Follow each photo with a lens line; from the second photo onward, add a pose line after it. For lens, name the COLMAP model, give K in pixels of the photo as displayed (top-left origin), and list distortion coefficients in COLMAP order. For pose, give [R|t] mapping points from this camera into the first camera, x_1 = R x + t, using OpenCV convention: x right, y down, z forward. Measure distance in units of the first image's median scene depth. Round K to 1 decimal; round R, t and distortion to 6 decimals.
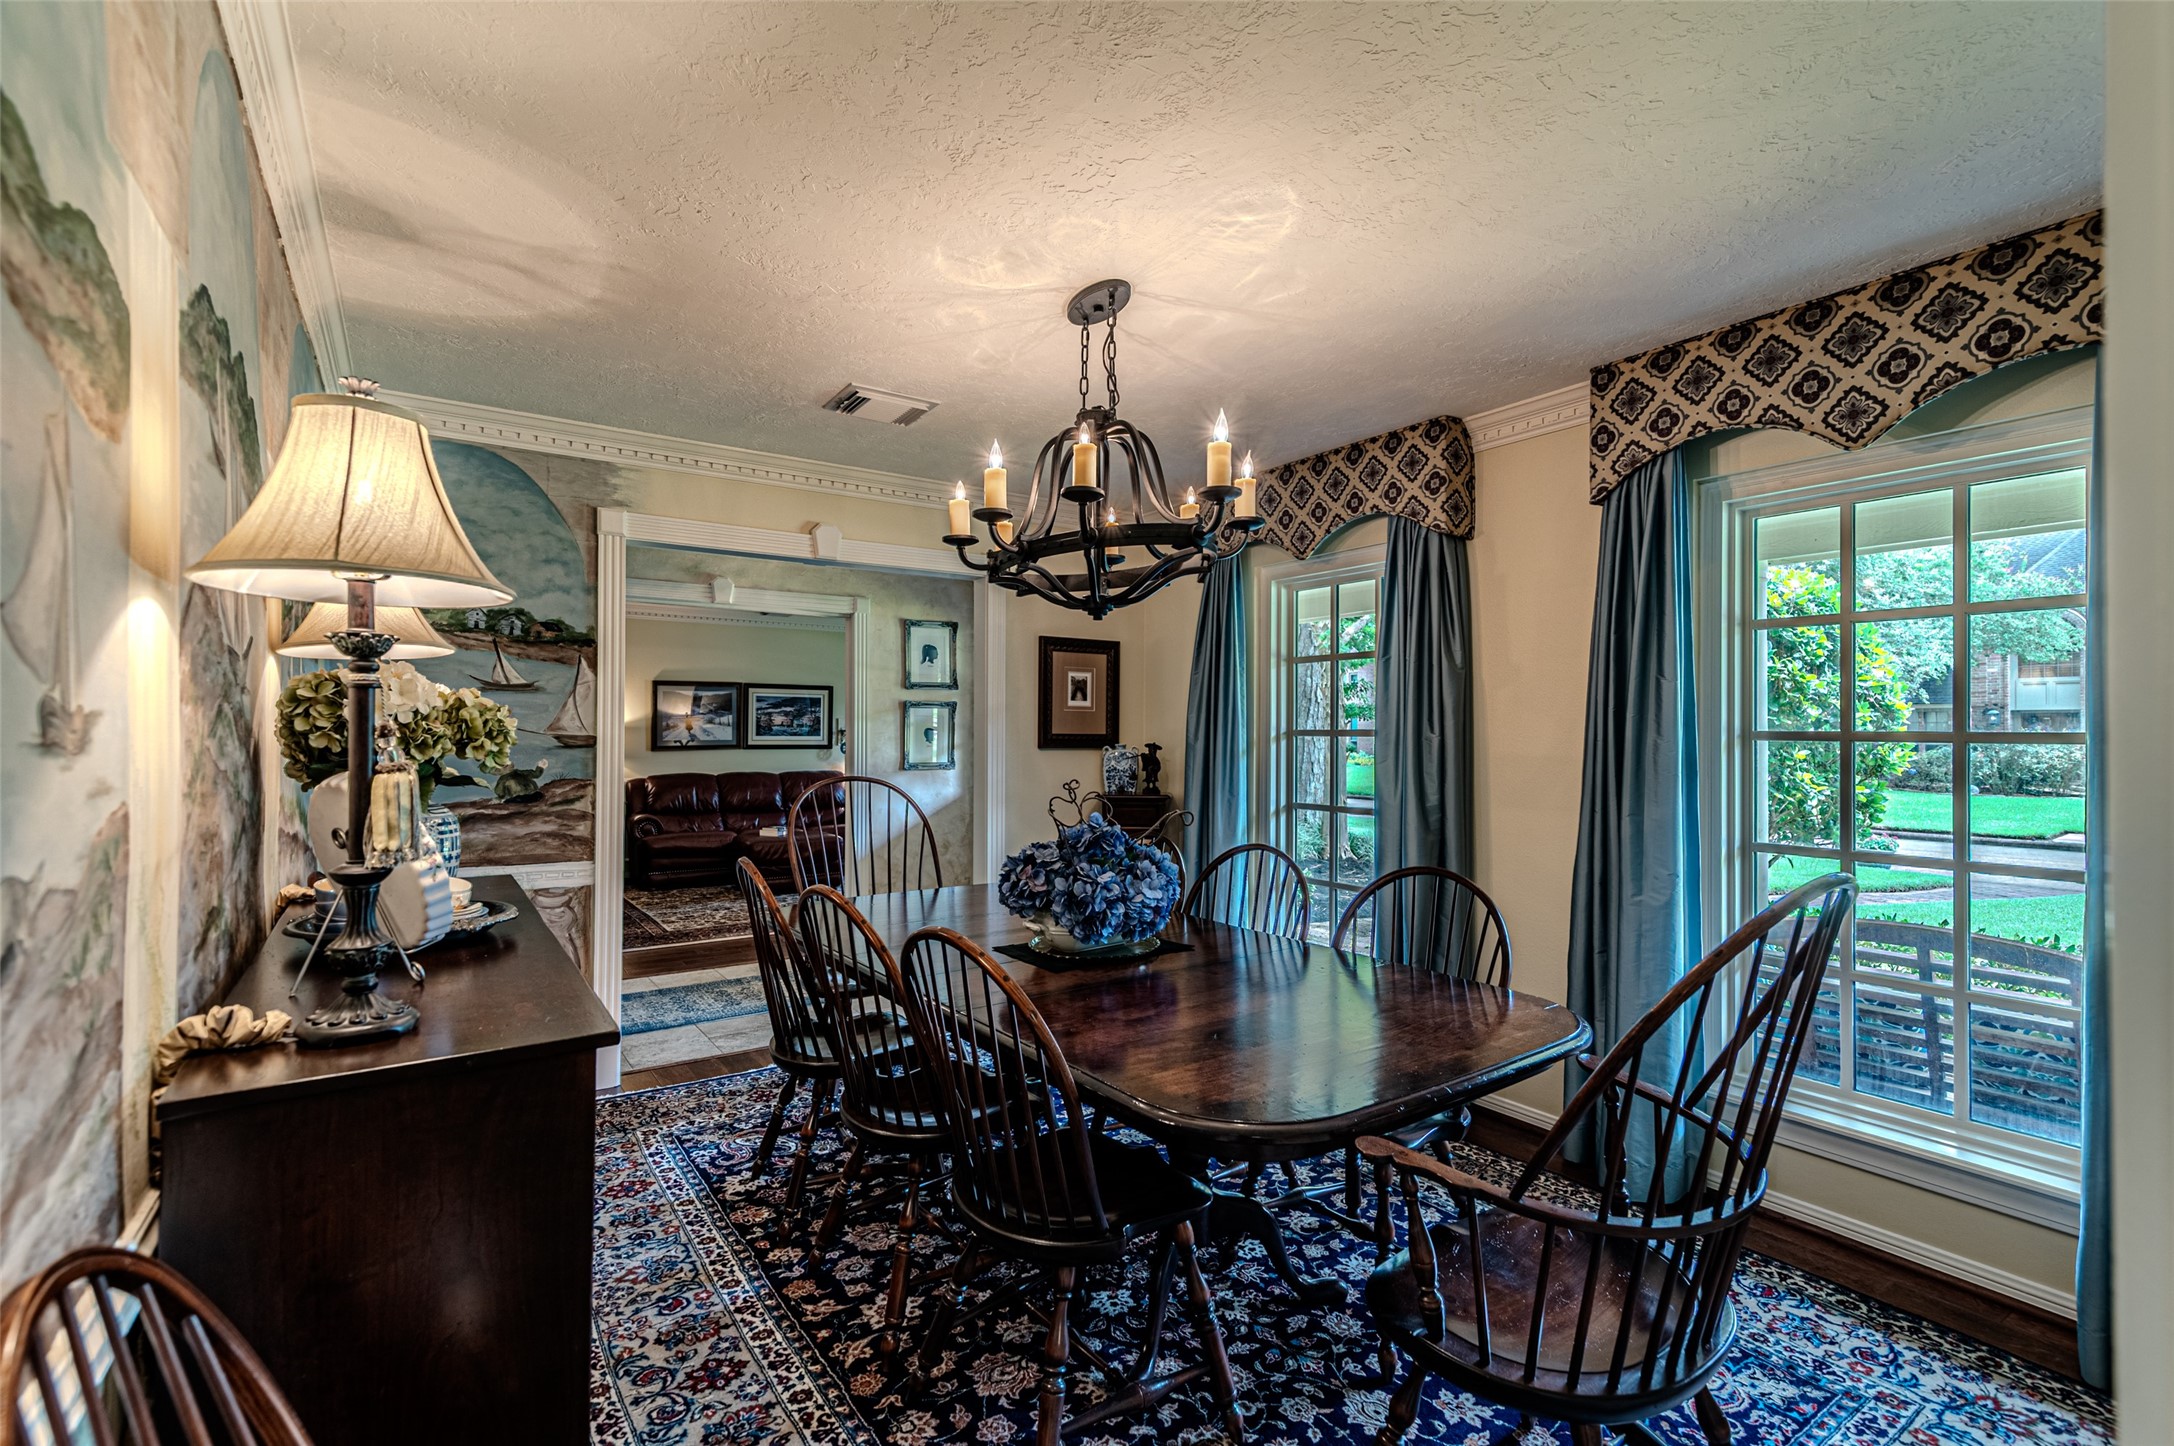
lens RADIAL K [[980.4, 0, 1102.7], [0, 980.4, 715.2], [0, 0, 1]] dist [0.012426, -0.001134]
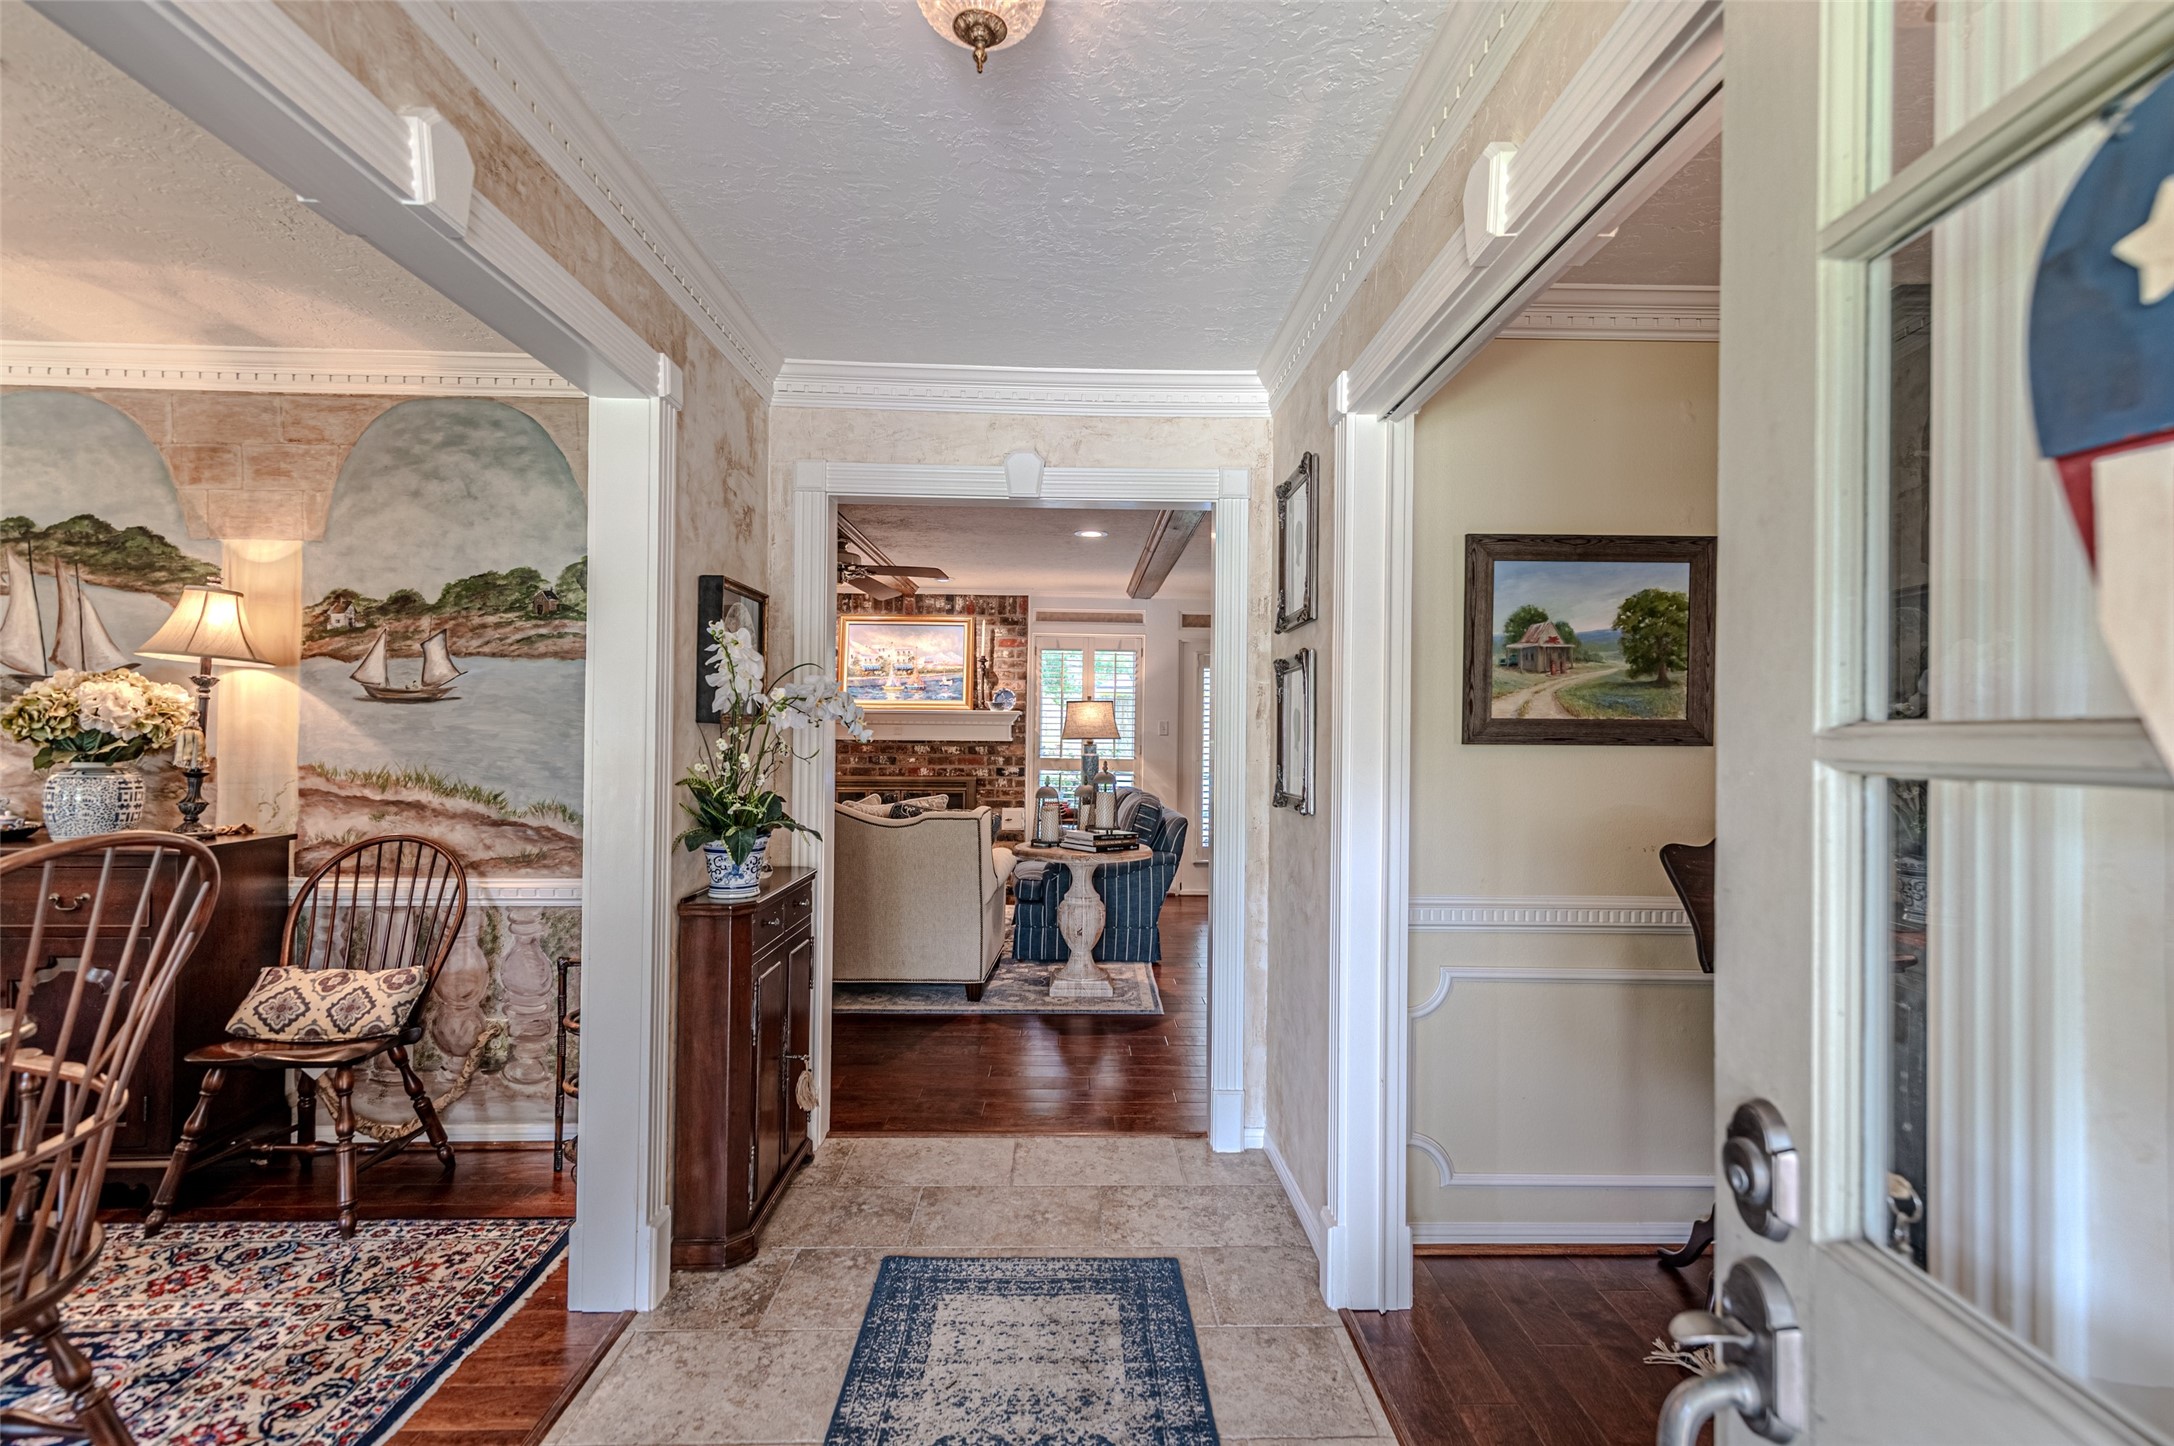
lens RADIAL K [[980.4, 0, 1102.7], [0, 980.4, 715.2], [0, 0, 1]] dist [0.012426, -0.001134]
pose [[-0.532629, -0.022244, -0.846056, -0.194994], [-0.013529, 0.999751, -0.017768, 0.020865], [0.846240, 0.001982, -0.532797, 2.191214]]
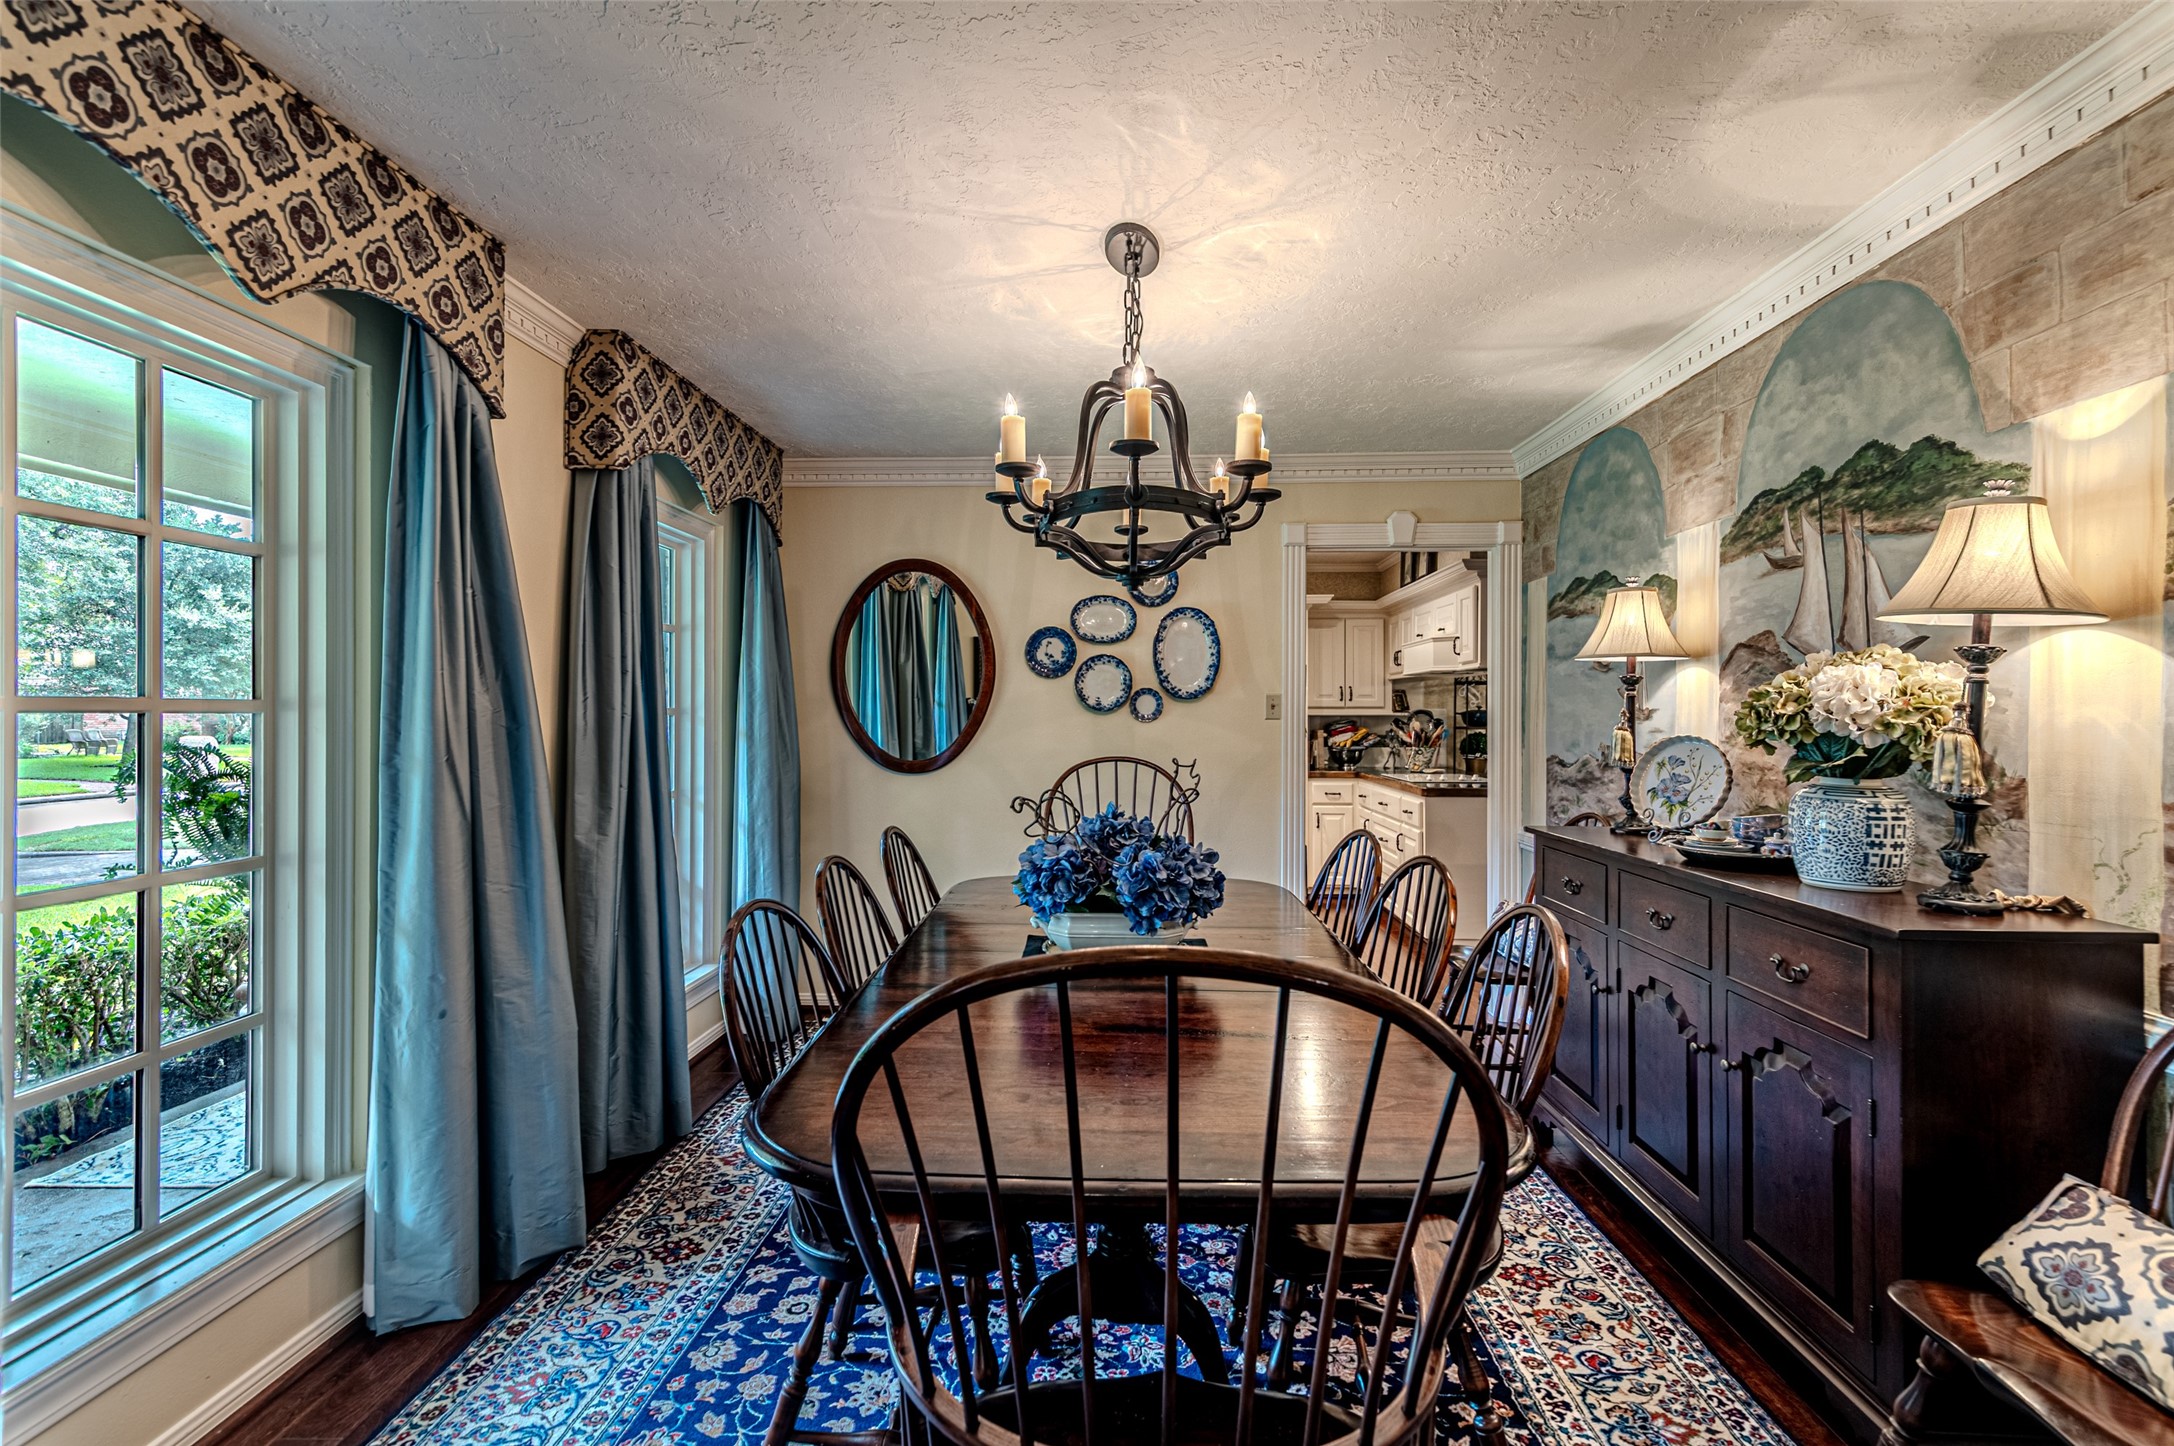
lens RADIAL K [[980.4, 0, 1102.7], [0, 980.4, 715.2], [0, 0, 1]] dist [0.012426, -0.001134]
pose [[-0.798089, -0.005994, 0.602510, -0.516945], [-0.004872, 0.999982, 0.003496, 0.019078], [-0.602520, -0.000145, -0.798104, 1.664138]]
